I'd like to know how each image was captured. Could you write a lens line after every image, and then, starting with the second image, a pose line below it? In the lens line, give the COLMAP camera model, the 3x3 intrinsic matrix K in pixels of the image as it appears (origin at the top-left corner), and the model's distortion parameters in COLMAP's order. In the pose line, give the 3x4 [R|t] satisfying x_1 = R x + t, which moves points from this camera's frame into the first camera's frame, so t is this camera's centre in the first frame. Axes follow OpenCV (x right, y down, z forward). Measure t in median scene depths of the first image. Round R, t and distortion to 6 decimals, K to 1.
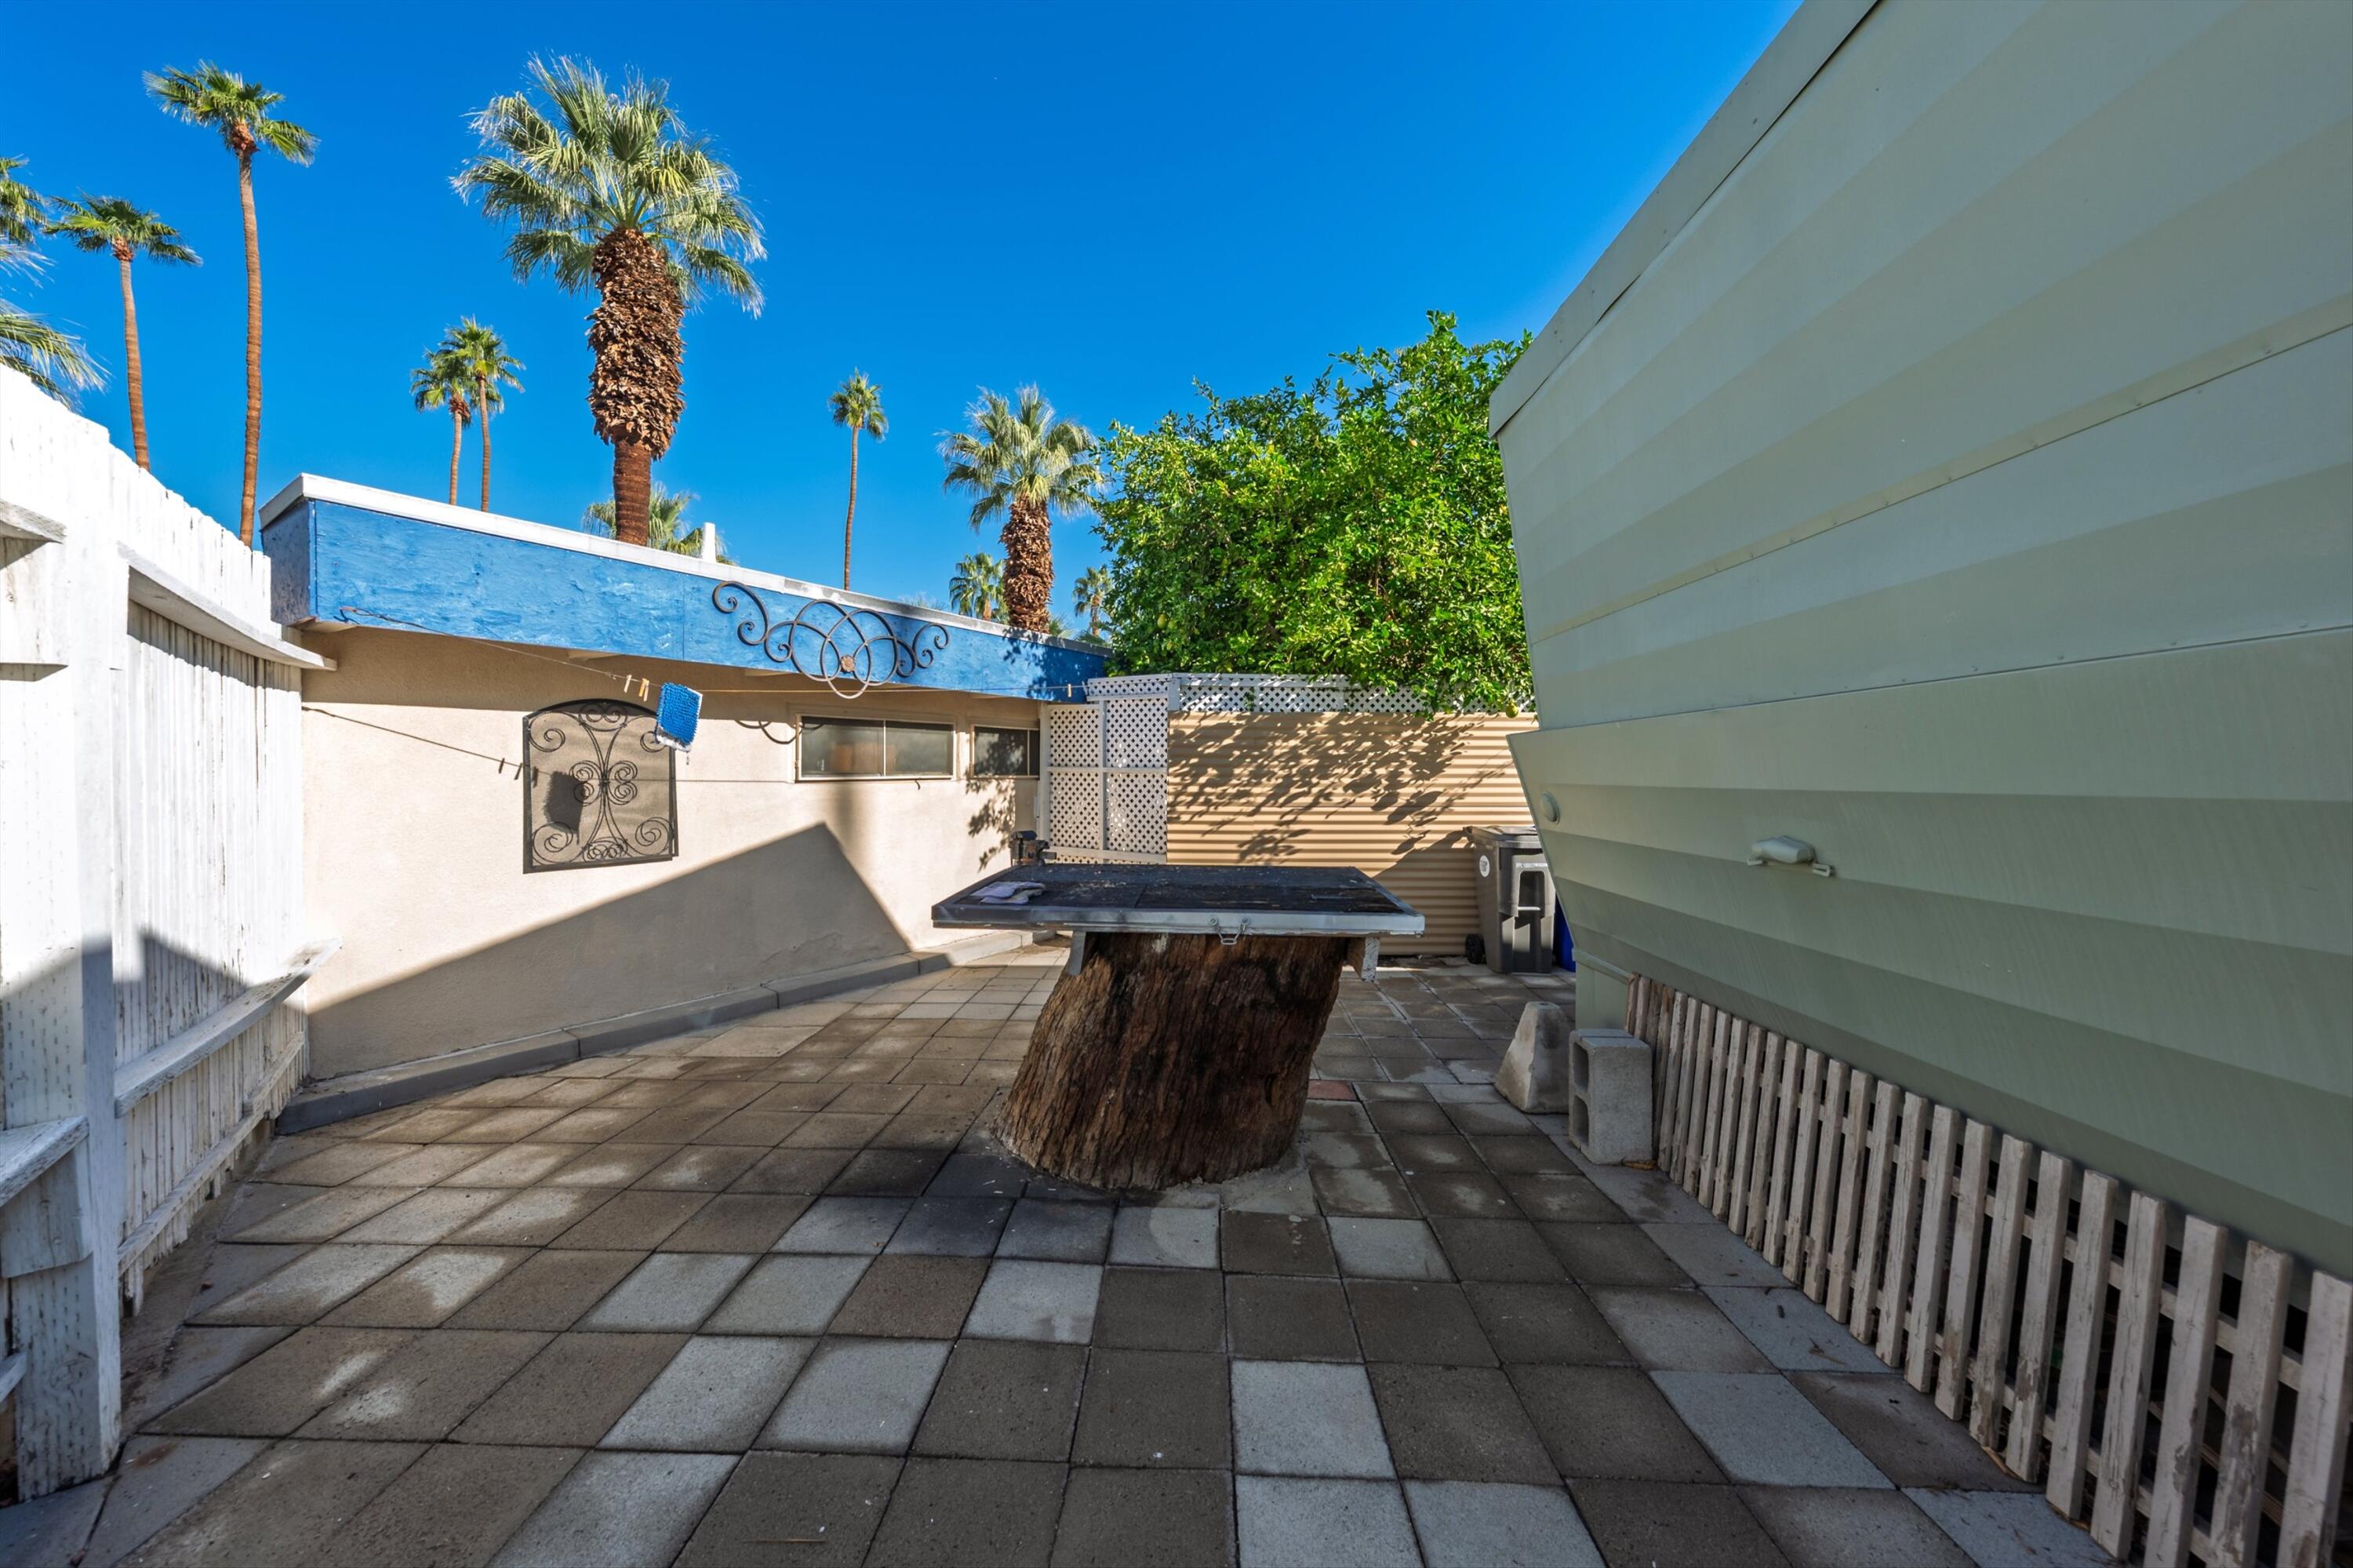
lens RADIAL K [[815.7, 0, 1176.3], [0, 815.7, 777.6], [0, 0, 1]] dist [-0.001381, -0.000003]
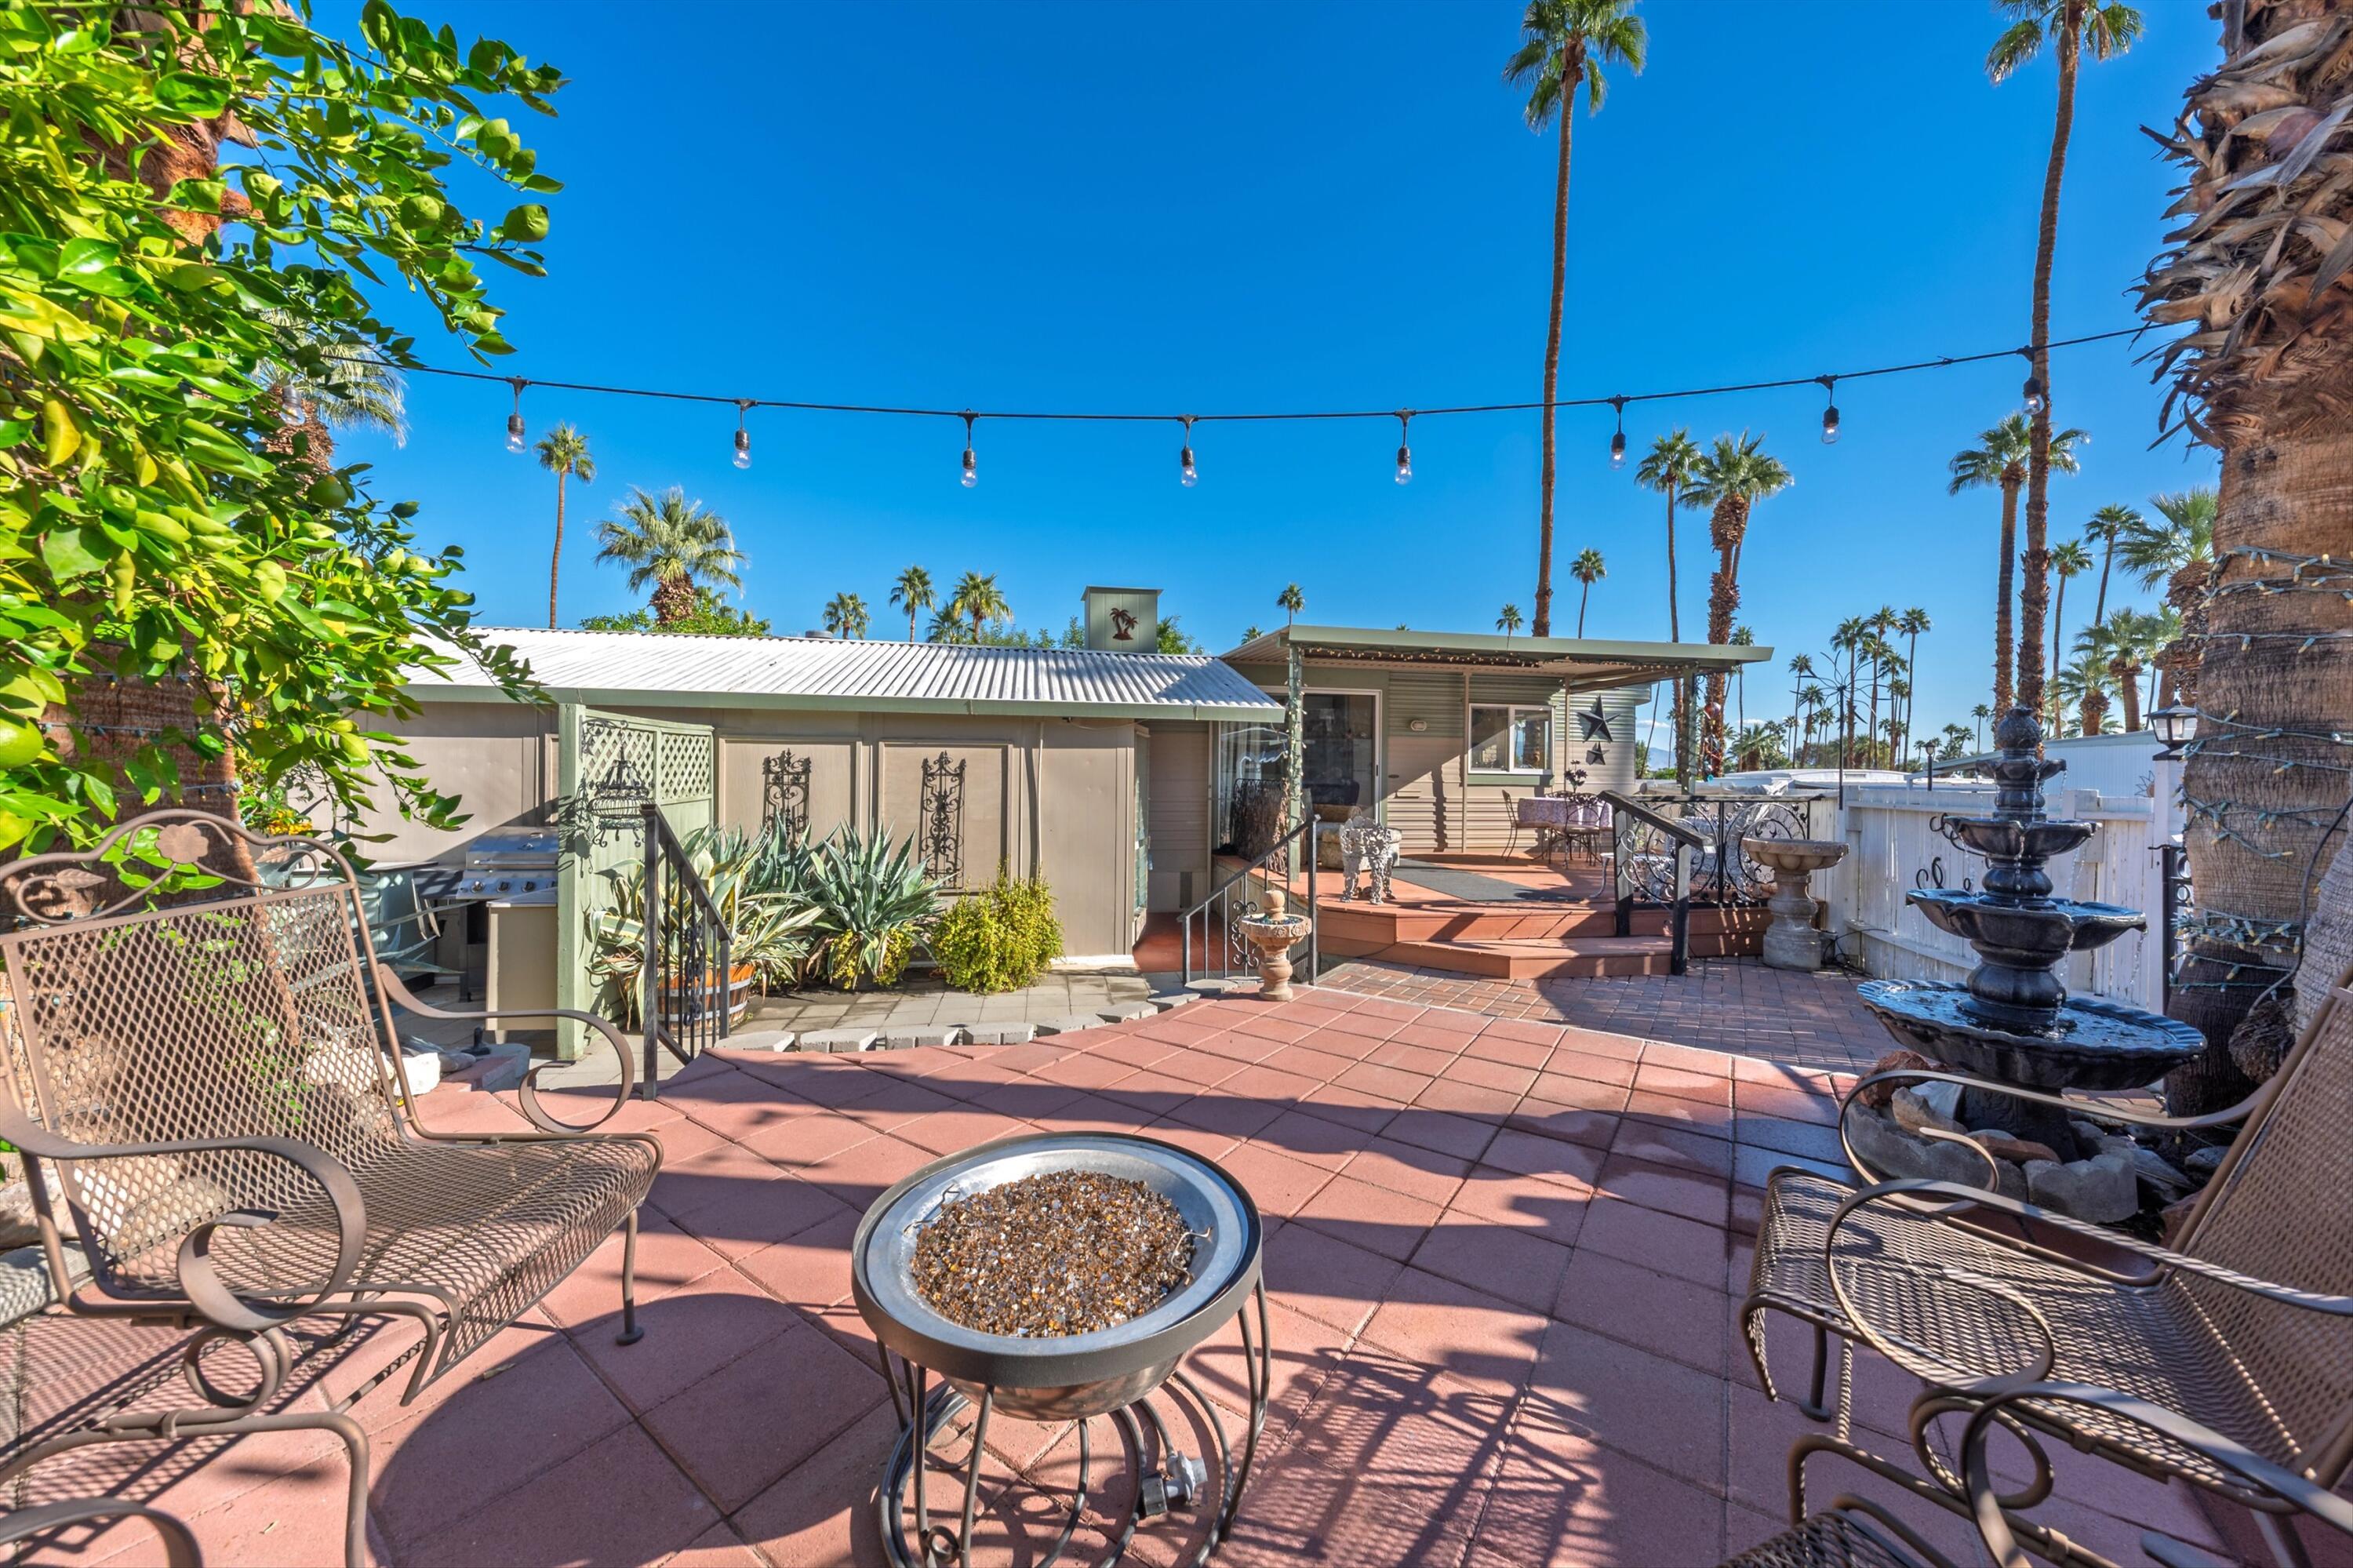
lens RADIAL K [[806.6, 0, 1177.4], [0, 806.6, 779.4], [0, 0, 1]] dist [-0.001951, -0.000317]
pose [[0.978772, 0.002608, 0.204936, 0.505070], [-0.001513, 0.999984, -0.005503, -0.020378], [-0.204947, 0.005076, 0.978760, -0.600439]]
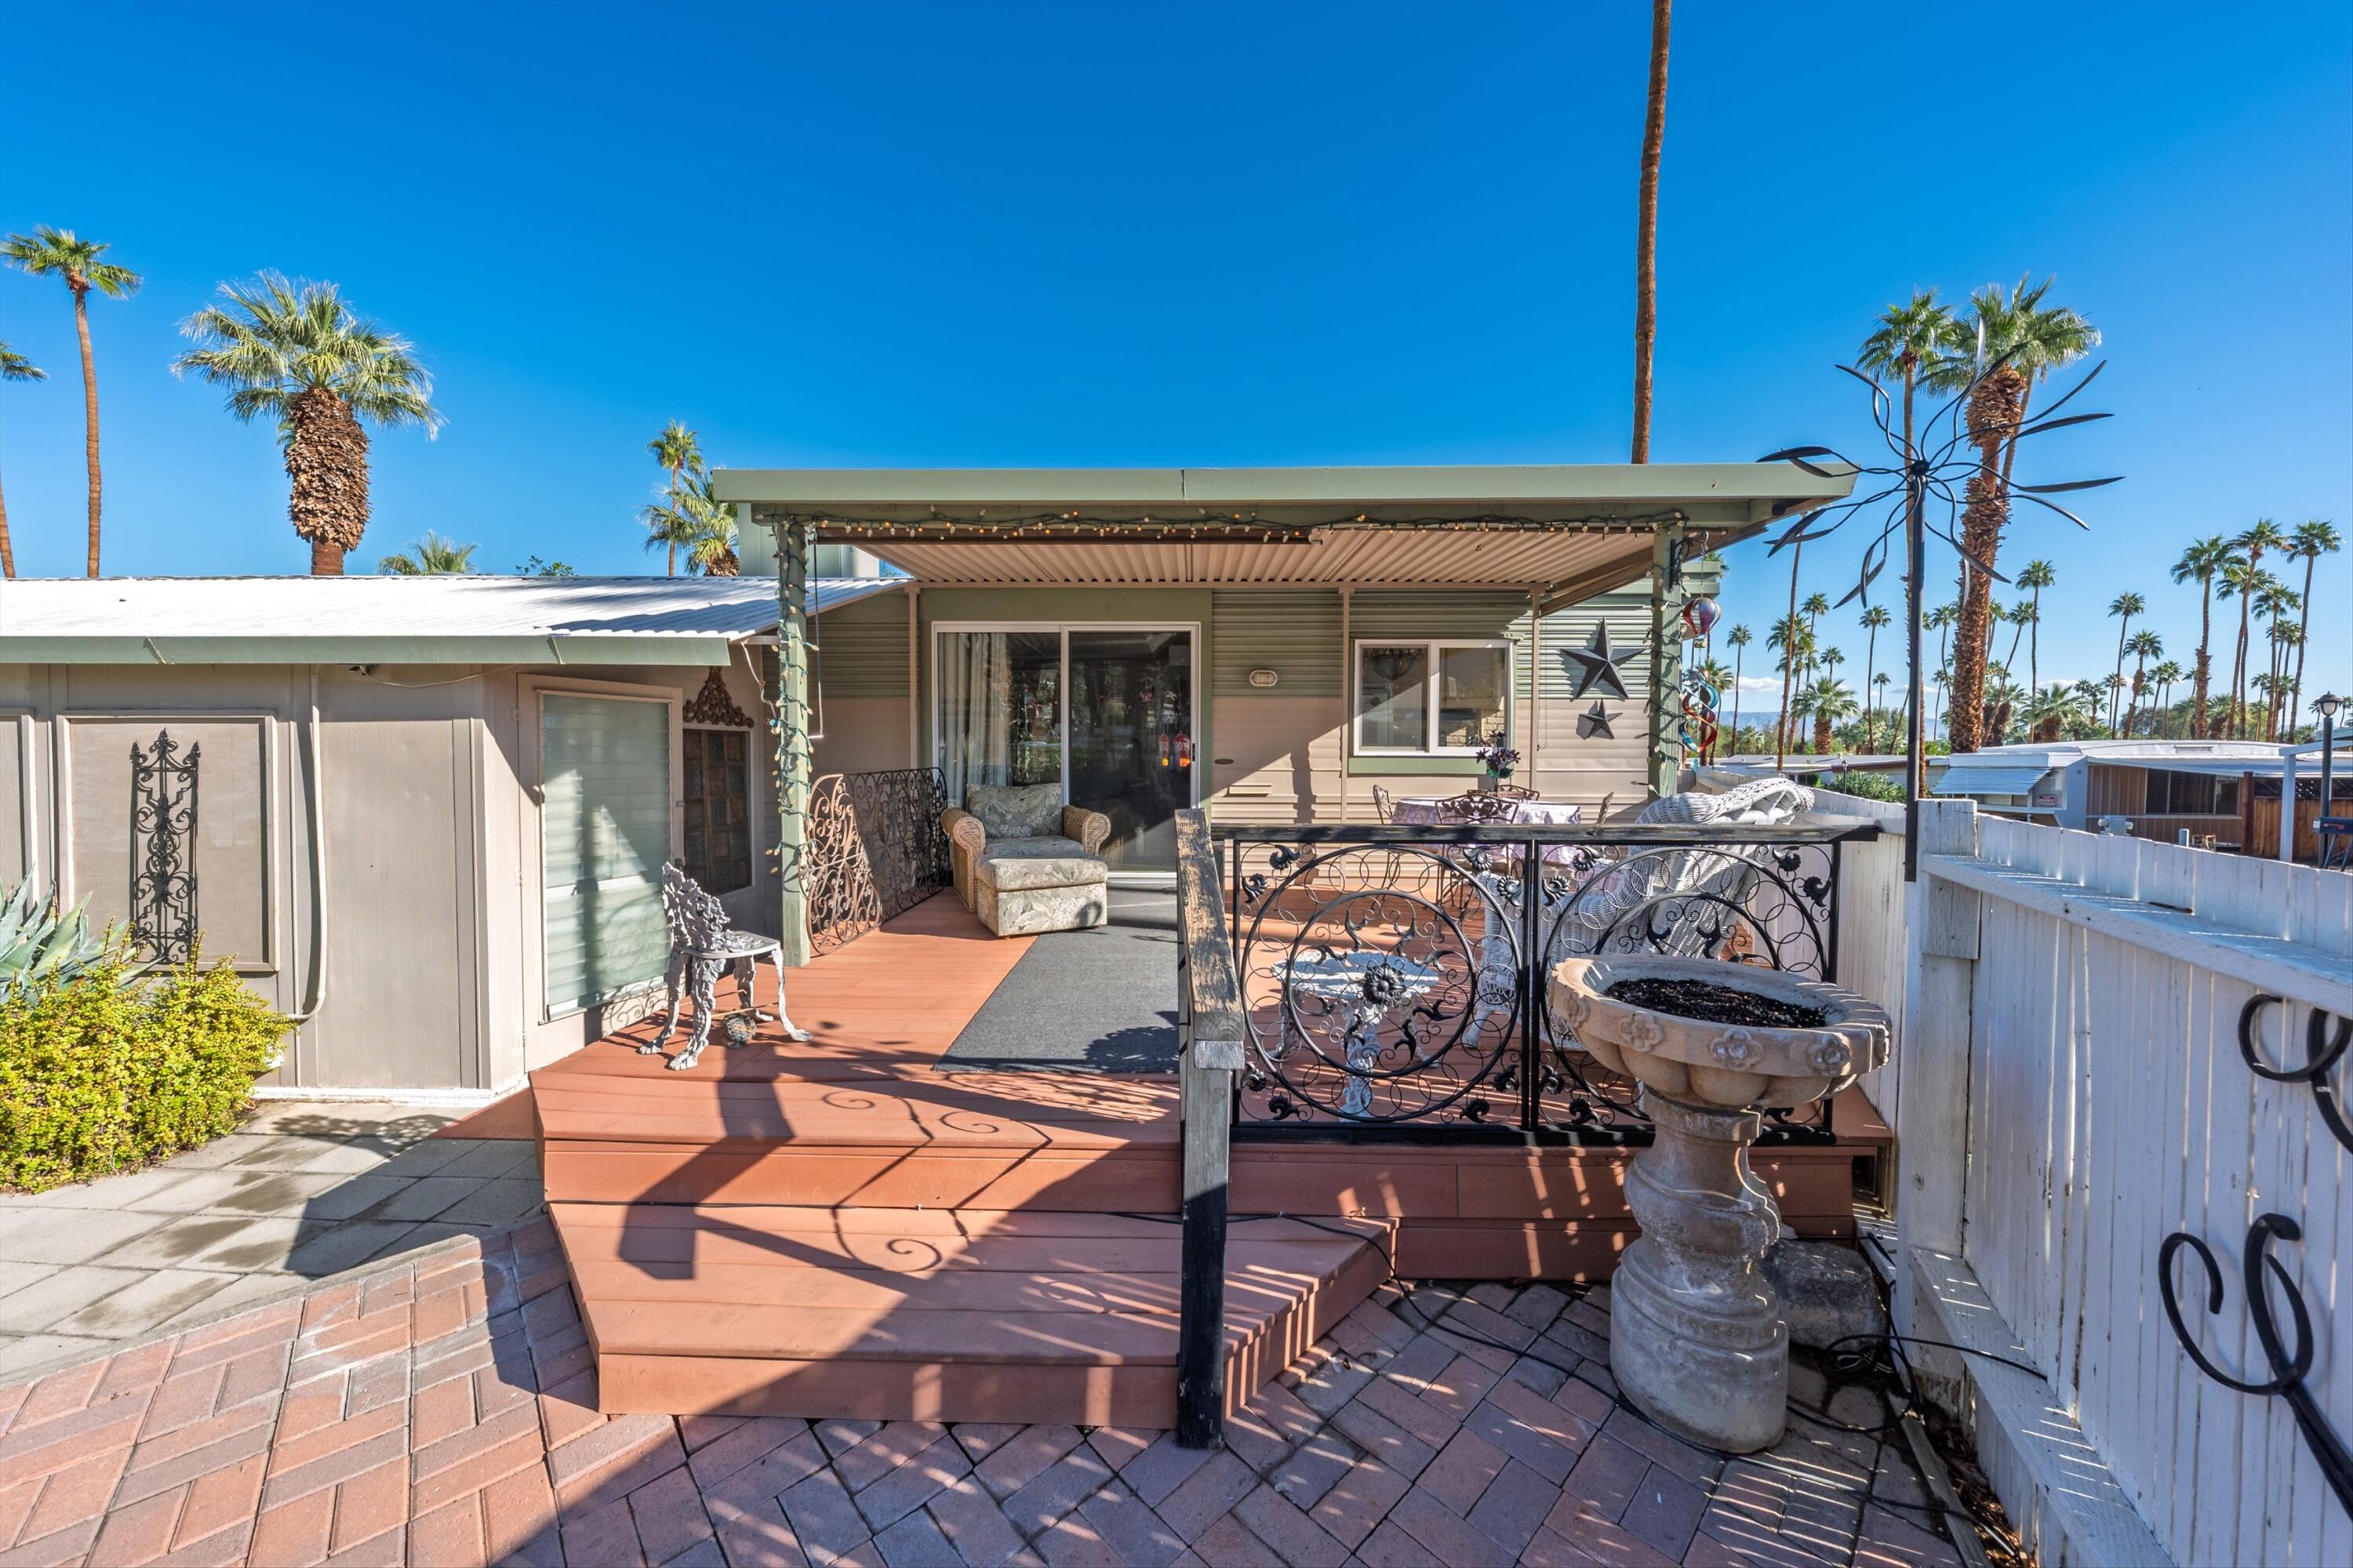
lens RADIAL K [[815.7, 0, 1176.3], [0, 815.7, 777.6], [0, 0, 1]] dist [-0.001381, -0.000003]
pose [[0.999992, -0.003983, -0.000435, 0.793129], [0.003990, 0.999835, 0.017697, -0.025981], [0.000364, -0.017698, 0.999843, -0.402979]]
